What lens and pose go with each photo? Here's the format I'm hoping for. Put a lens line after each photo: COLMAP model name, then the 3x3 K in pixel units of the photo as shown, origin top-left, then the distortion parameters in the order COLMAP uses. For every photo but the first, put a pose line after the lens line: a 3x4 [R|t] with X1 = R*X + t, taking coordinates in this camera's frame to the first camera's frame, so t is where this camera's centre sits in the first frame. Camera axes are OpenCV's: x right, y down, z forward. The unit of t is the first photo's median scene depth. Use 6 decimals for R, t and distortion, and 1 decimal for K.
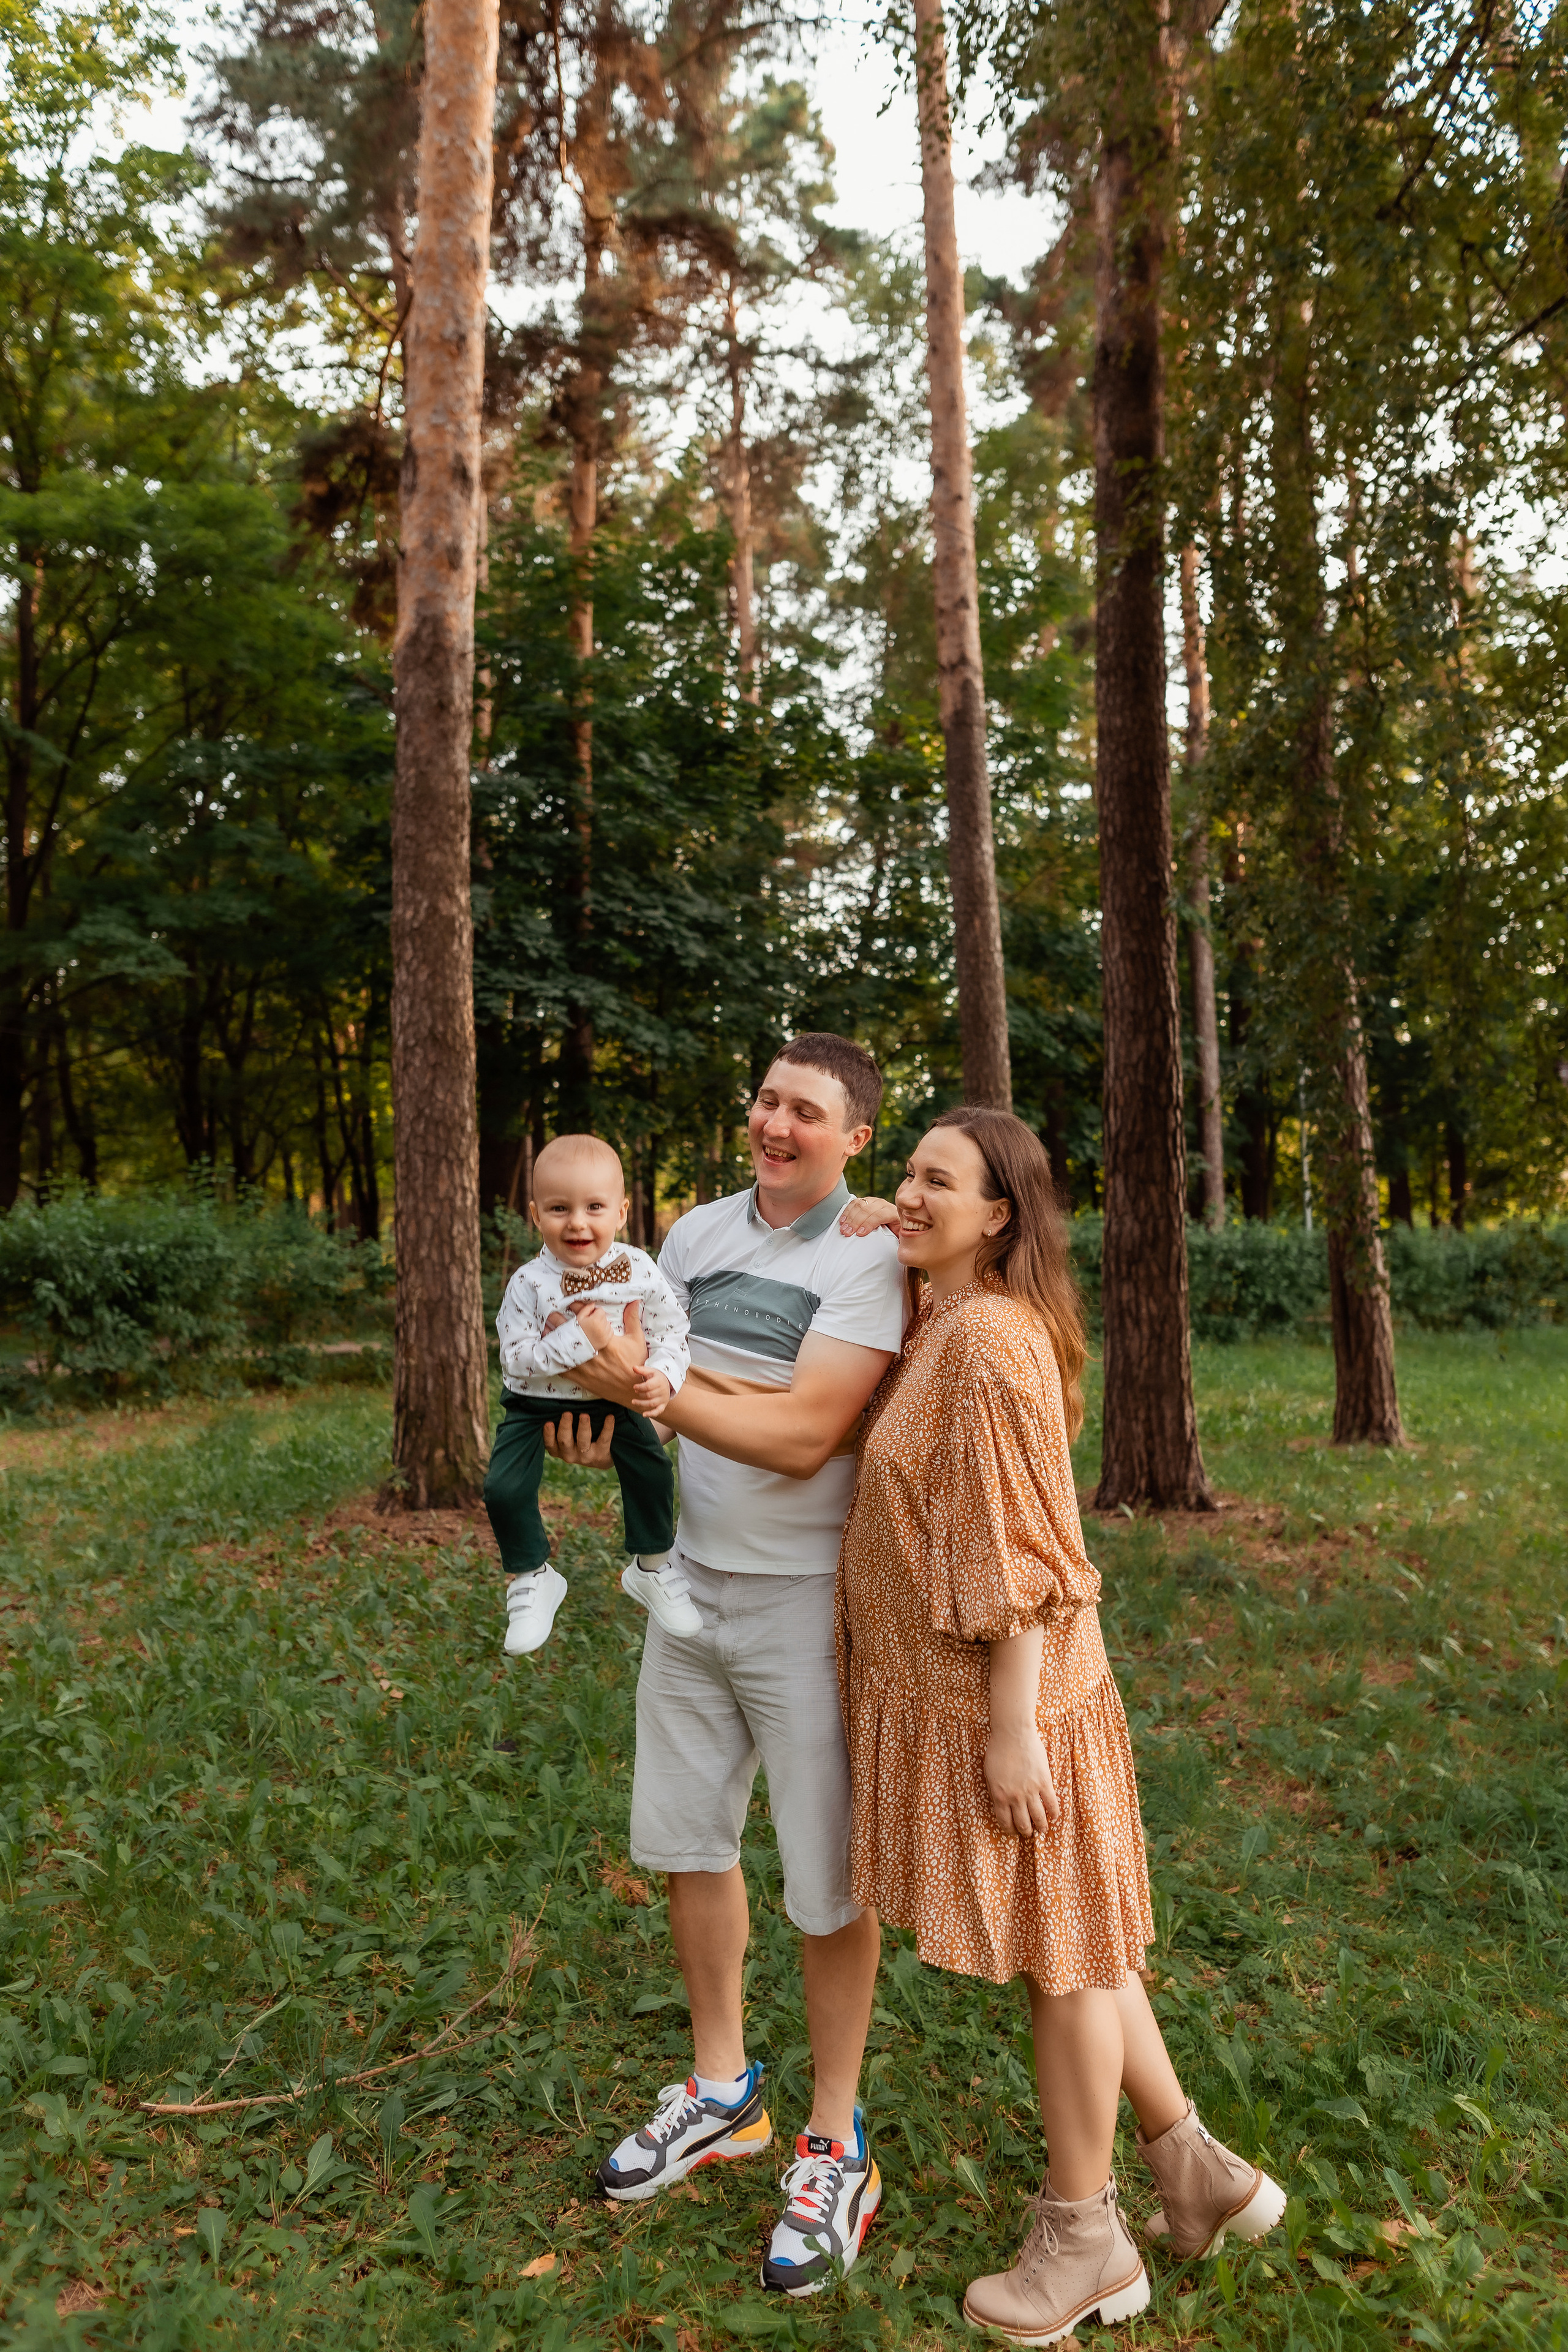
lens RADIAL K [[1623.1, 0, 788.1], [0, 1623.1, 1173.0], [0, 0, 1]] dist [-0.000600, 0.001333]
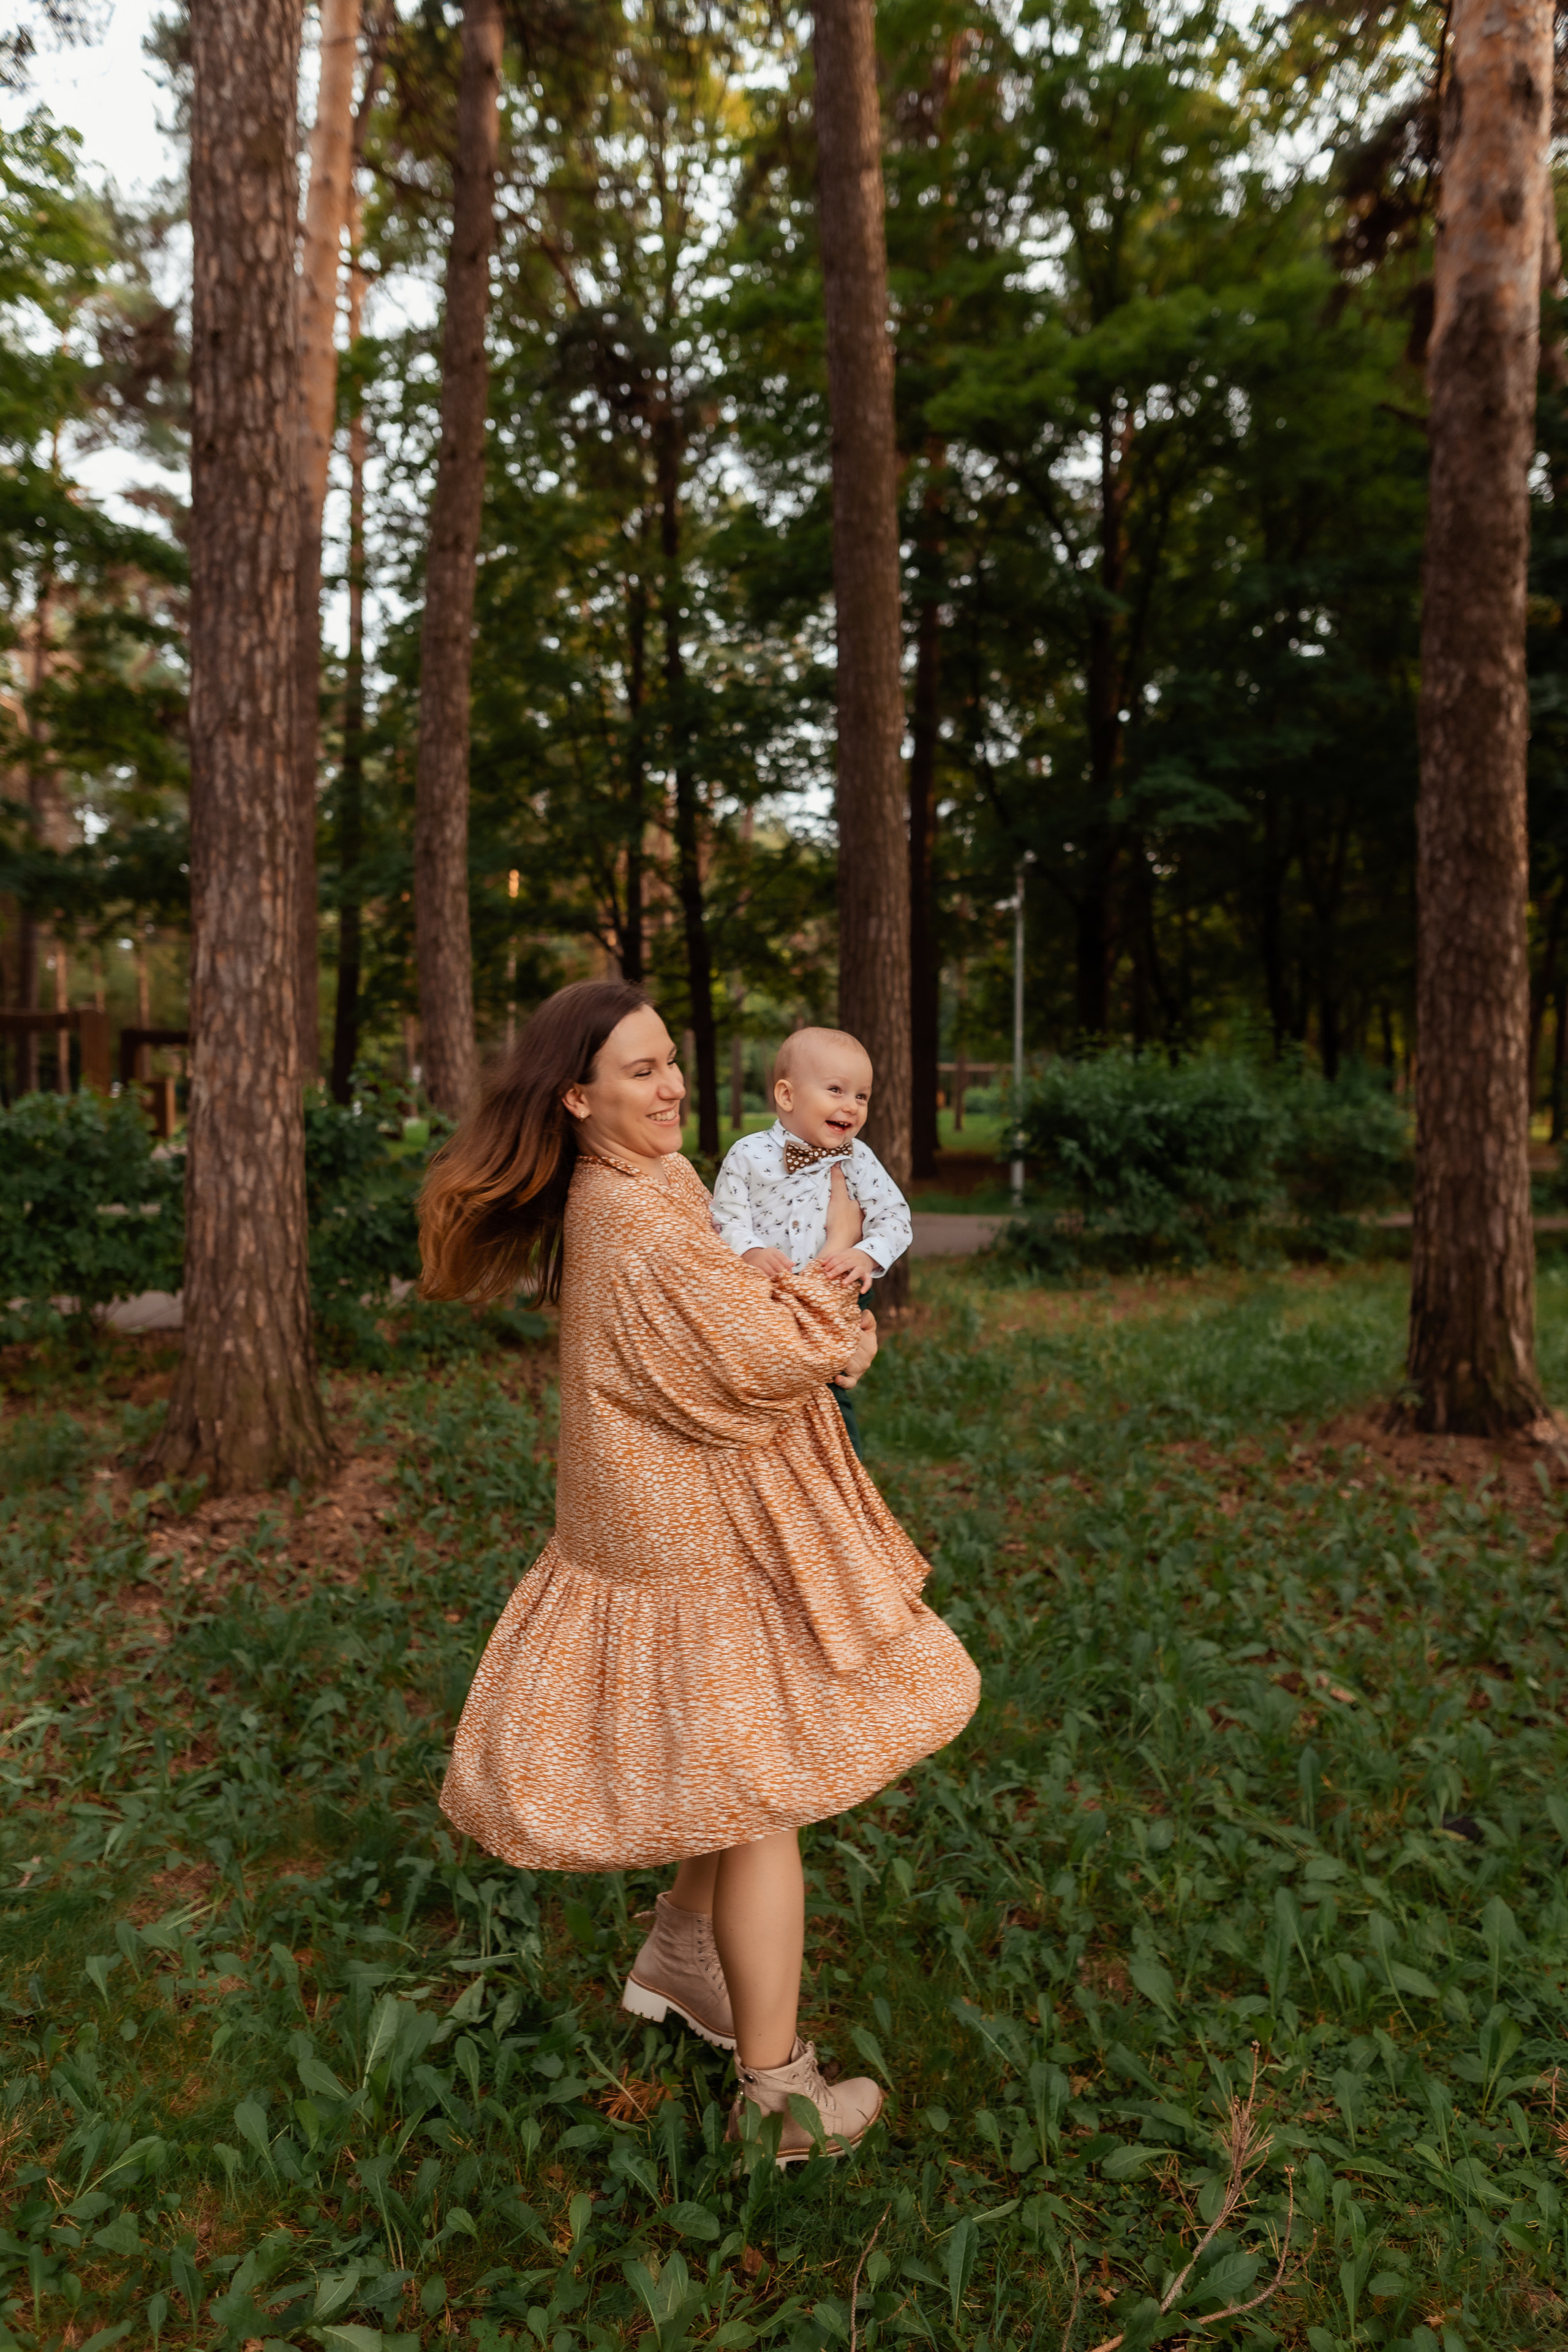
lens RADIAL K [[1623.1, 0, 788.1], [0, 1623.1, 1173.0], [0, 0, 1]] dist [-0.000600, 0.001333]
pose [[0.791202, 0.035721, -0.610510, 0.007488], [0.017254, 0.996591, 0.080671, 0.005752], [0.611311, -0.074361, 0.787889, 0.158594]]
